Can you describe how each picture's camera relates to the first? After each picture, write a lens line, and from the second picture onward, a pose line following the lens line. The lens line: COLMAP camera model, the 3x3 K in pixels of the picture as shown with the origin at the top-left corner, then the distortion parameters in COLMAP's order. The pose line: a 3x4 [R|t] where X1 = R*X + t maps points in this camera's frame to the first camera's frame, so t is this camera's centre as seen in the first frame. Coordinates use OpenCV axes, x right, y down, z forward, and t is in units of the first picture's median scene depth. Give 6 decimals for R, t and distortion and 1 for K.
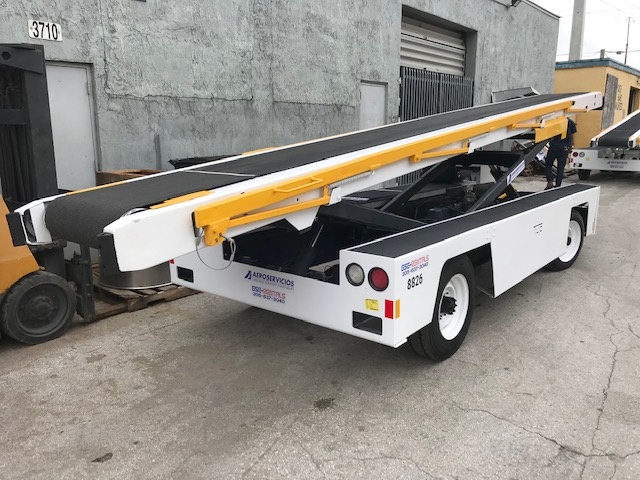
lens RADIAL K [[526.3, 0, 317.7], [0, 526.3, 238.1], [0, 0, 1]] dist [0.011031, 0.007893]
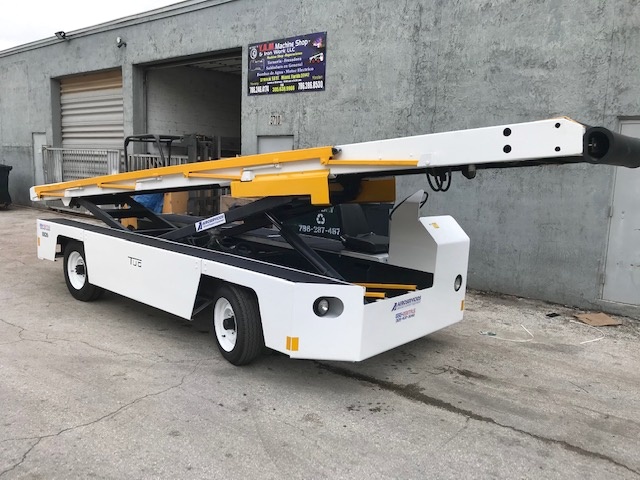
lens RADIAL K [[534.1, 0, 318.0], [0, 534.1, 240.4], [0, 0, 1]] dist [0.015666, 0.004095]
pose [[-0.035139, 0.145596, -0.988720, 1.305685], [-0.241251, 0.958836, 0.149770, -0.281553], [0.969826, 0.243792, 0.001433, 1.156954]]
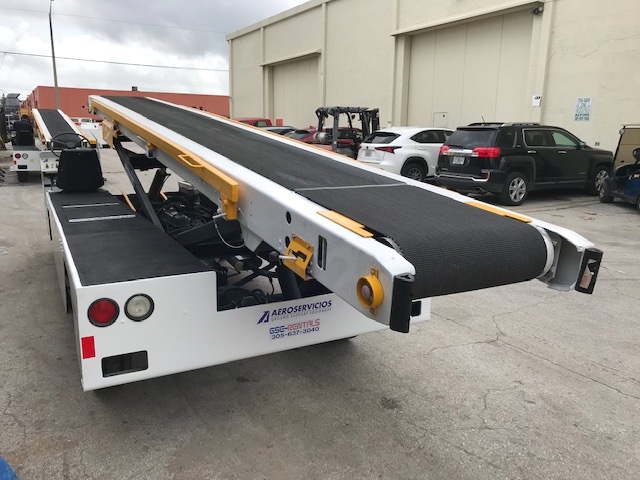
lens RADIAL K [[526.3, 0, 317.7], [0, 526.3, 238.1], [0, 0, 1]] dist [0.011031, 0.007893]
pose [[0.373524, -0.172141, 0.911508, -0.524207], [0.171540, 0.978501, 0.114498, -0.080203], [-0.911622, 0.113592, 0.395022, 0.393735]]
